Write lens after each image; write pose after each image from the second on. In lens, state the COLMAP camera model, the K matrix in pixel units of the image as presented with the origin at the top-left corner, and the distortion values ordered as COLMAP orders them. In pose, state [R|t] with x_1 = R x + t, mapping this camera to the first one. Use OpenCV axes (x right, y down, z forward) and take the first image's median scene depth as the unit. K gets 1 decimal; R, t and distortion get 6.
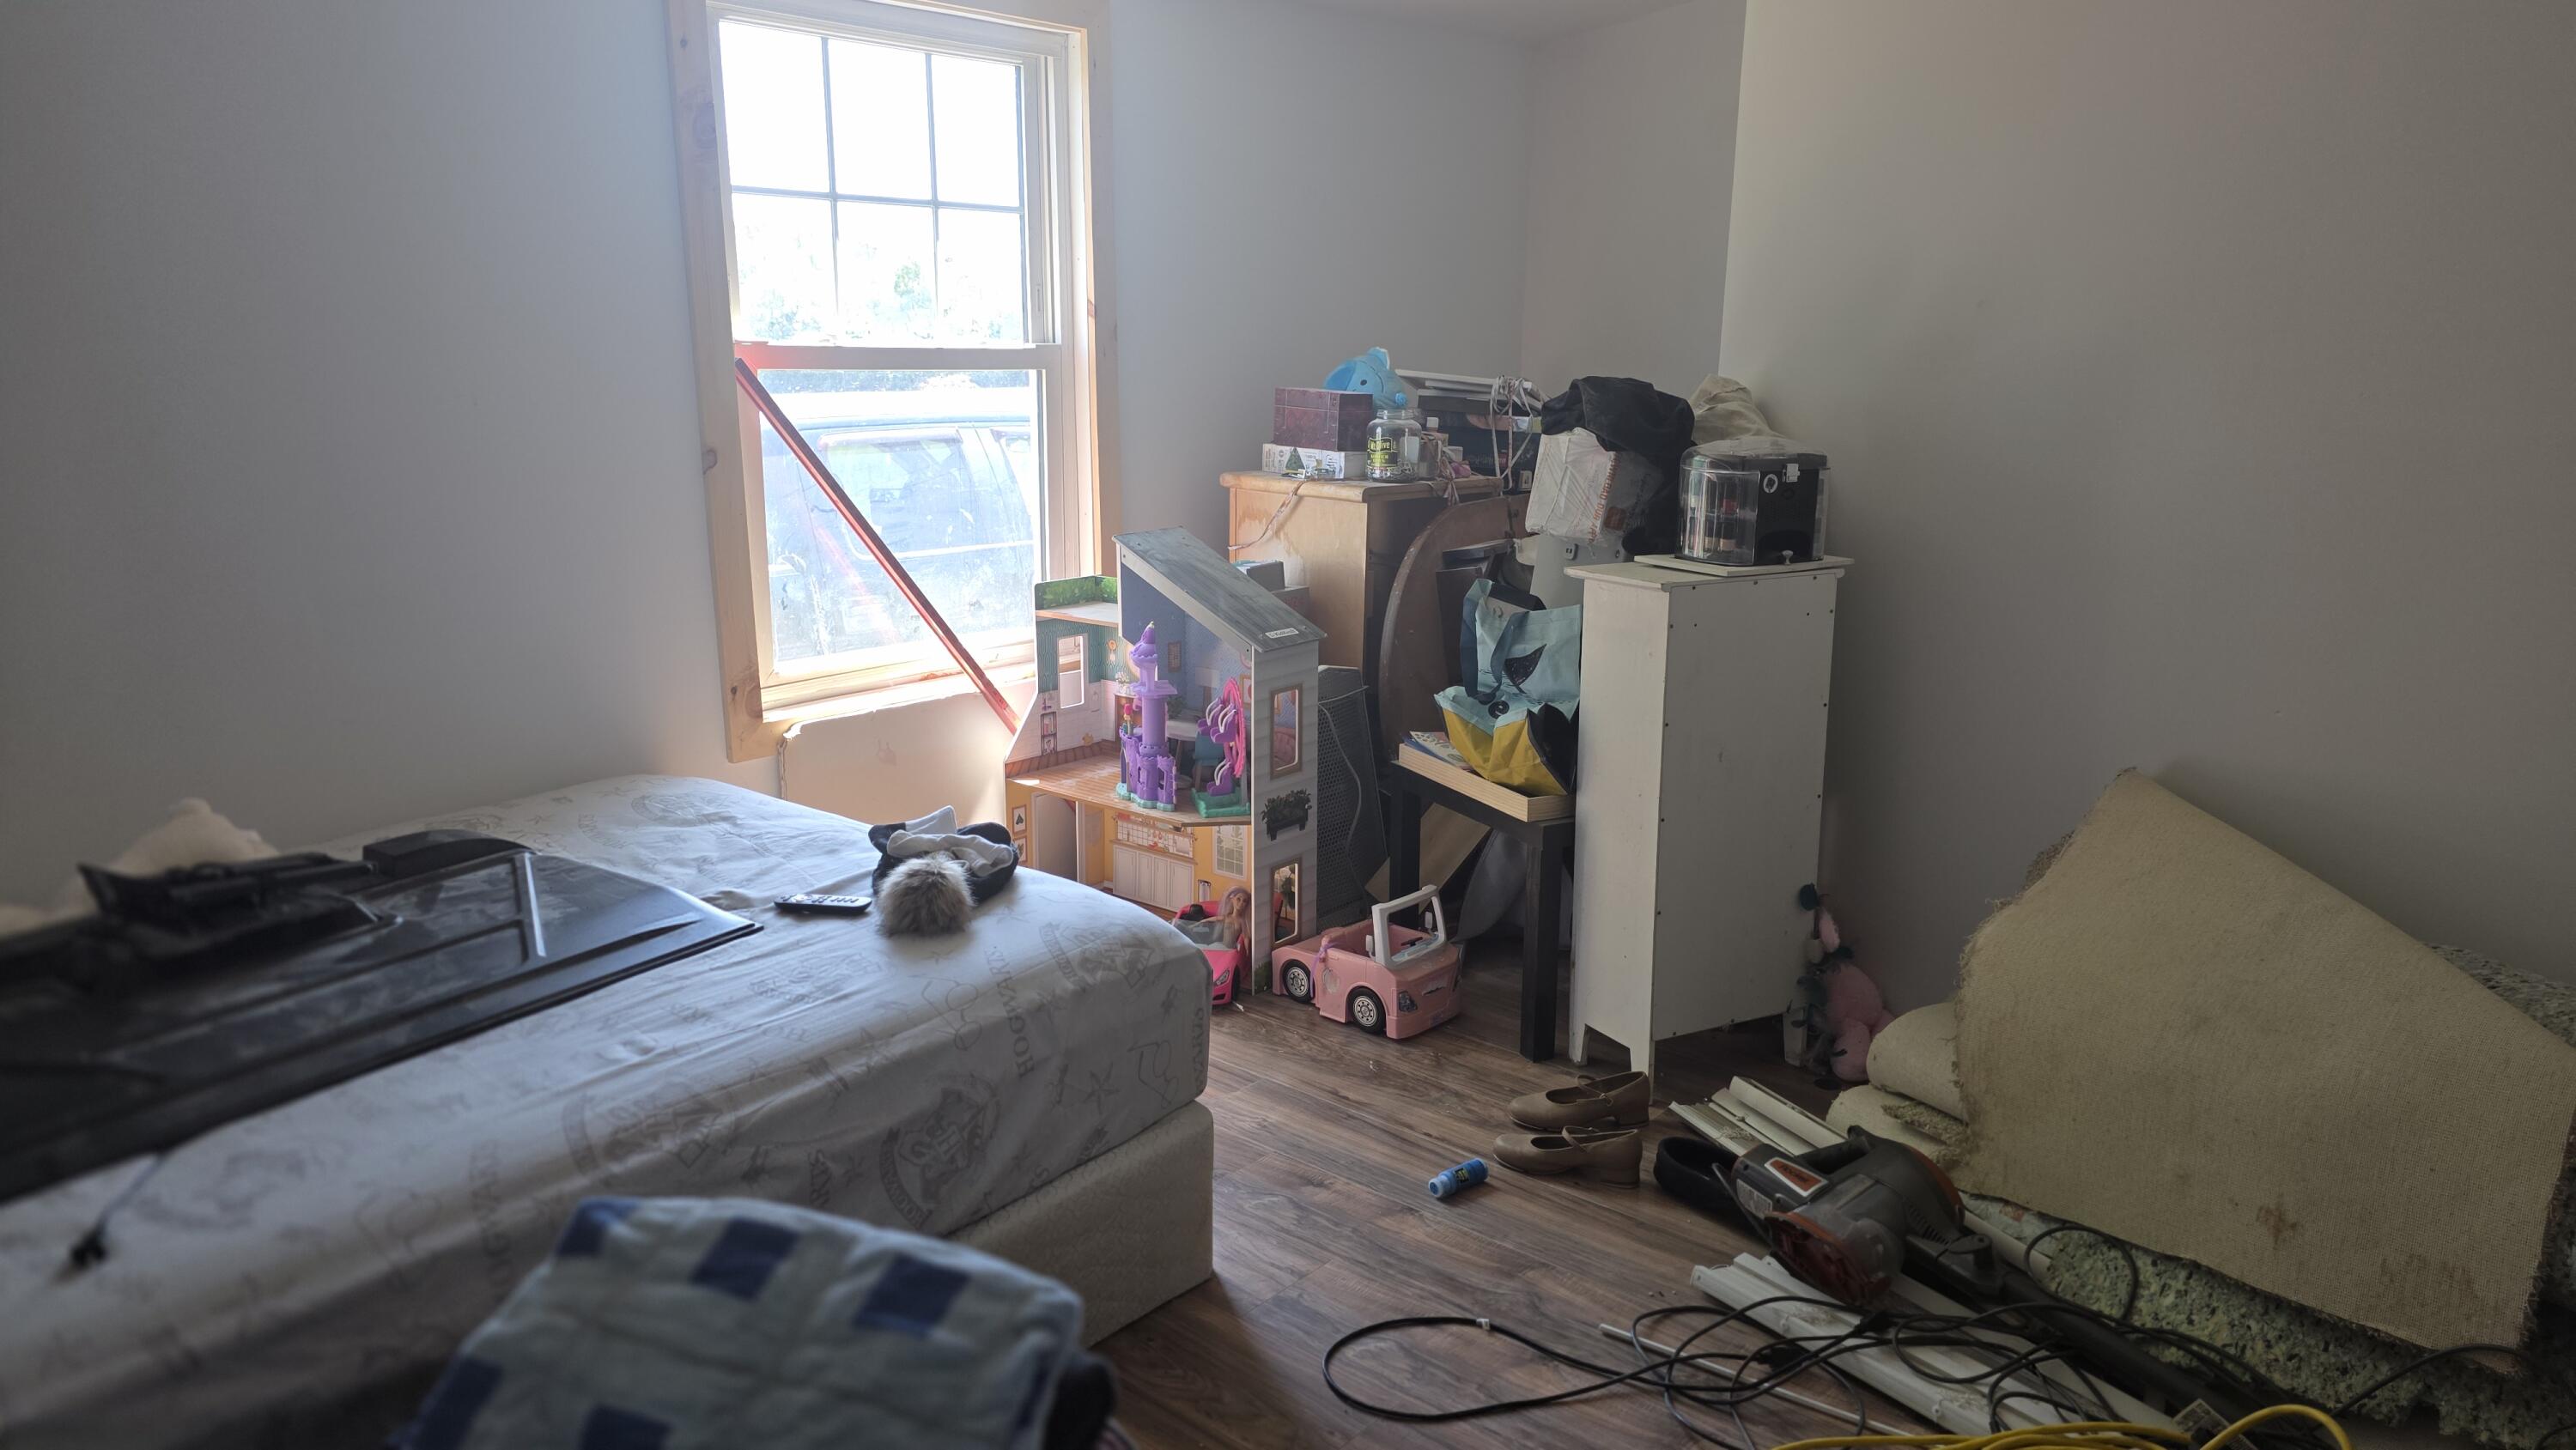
lens RADIAL K [[1711.3, 0, 1300.3], [0, 1711.3, 728.4], [0, 0, 1]] dist [0.060019, -0.047581]
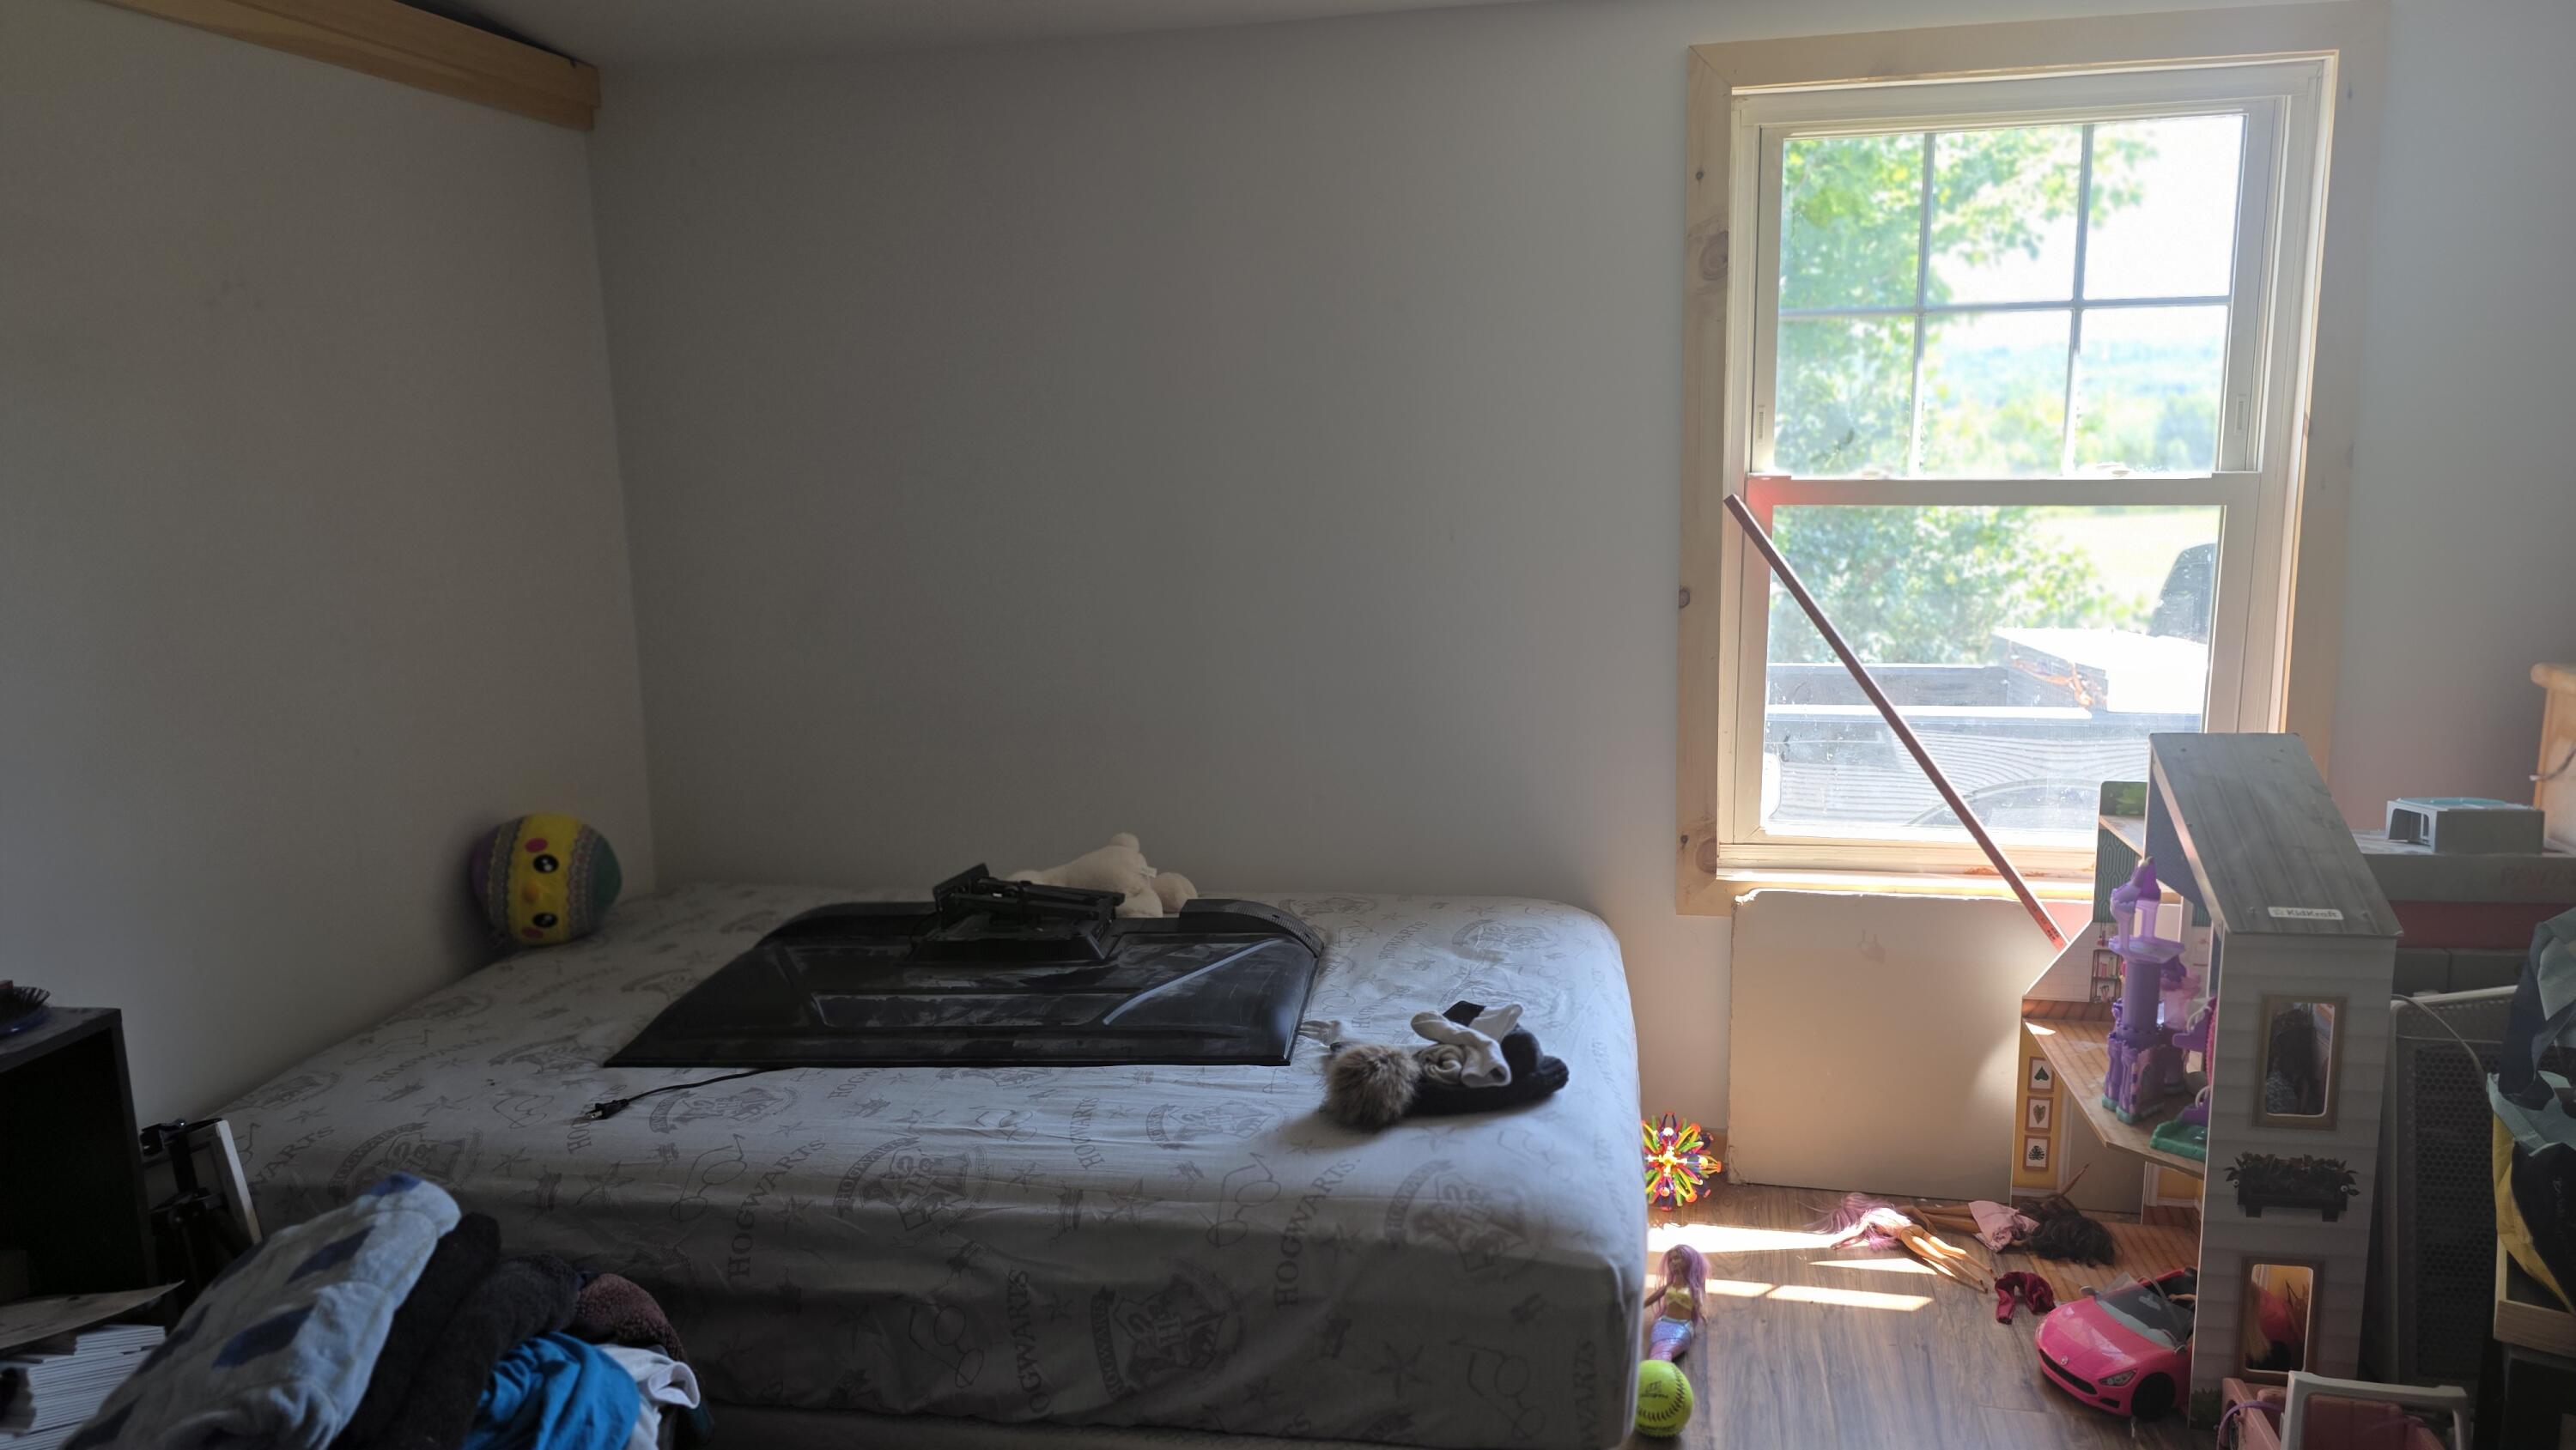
lens RADIAL K [[1711.3, 0, 1292.5], [0, 1711.3, 722.5], [0, 0, 1]] dist [0.060019, -0.047581]
pose [[0.490679, 0.133602, -0.861037, 0.509326], [-0.181822, 0.982121, 0.048775, -0.125792], [0.852159, 0.132623, 0.506198, 0.446617]]
